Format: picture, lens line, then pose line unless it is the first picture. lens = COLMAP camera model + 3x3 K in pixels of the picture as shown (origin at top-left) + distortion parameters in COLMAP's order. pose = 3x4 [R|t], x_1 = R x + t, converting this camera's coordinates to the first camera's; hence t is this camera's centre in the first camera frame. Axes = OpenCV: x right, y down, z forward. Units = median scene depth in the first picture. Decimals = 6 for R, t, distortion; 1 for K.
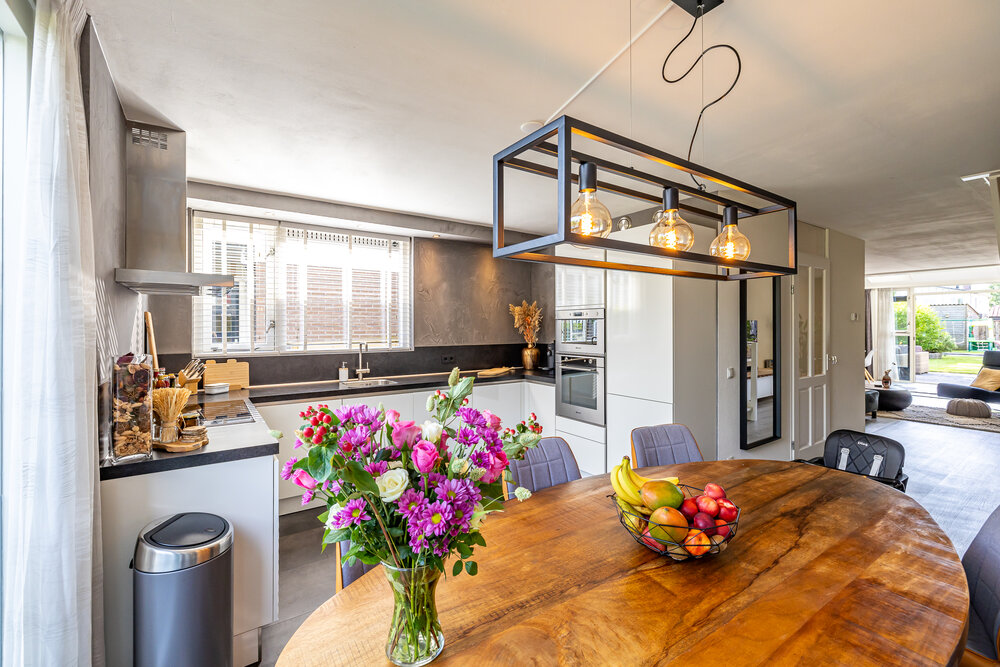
lens RADIAL K [[434.5, 0, 501.7], [0, 434.5, 331.6], [0, 0, 1]] dist [-0.000033, 0.000249]
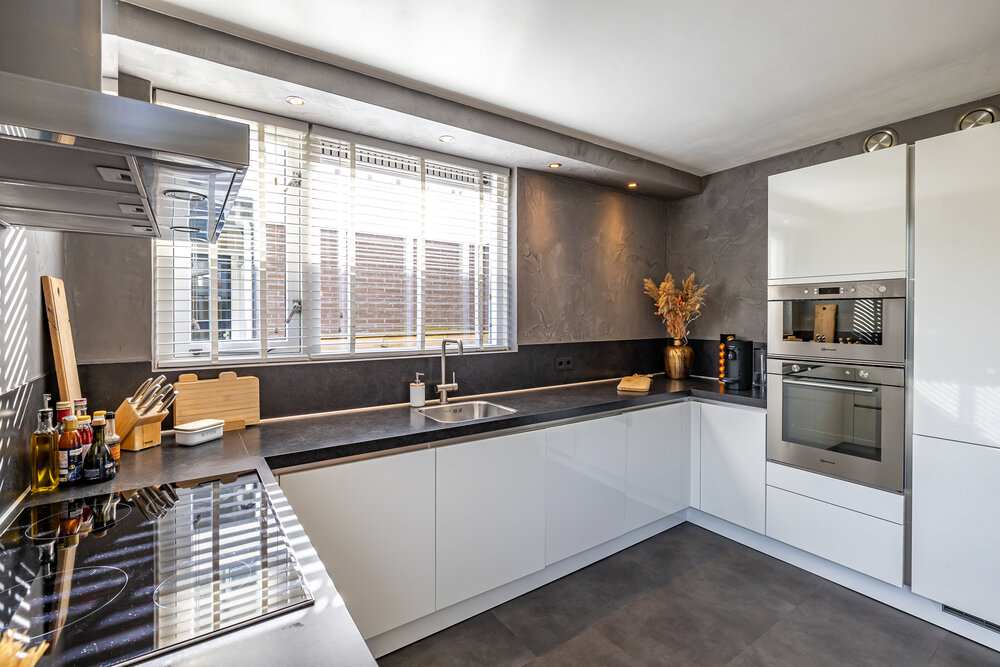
lens RADIAL K [[453.5, 0, 498.5], [0, 453.5, 325.1], [0, 0, 1]] dist [-0.004534, 0.001092]
pose [[0.999997, 0.001966, -0.001382, -0.247736], [-0.001952, 0.999949, 0.009923, 0.000172], [0.001402, -0.009920, 0.999950, 0.383240]]
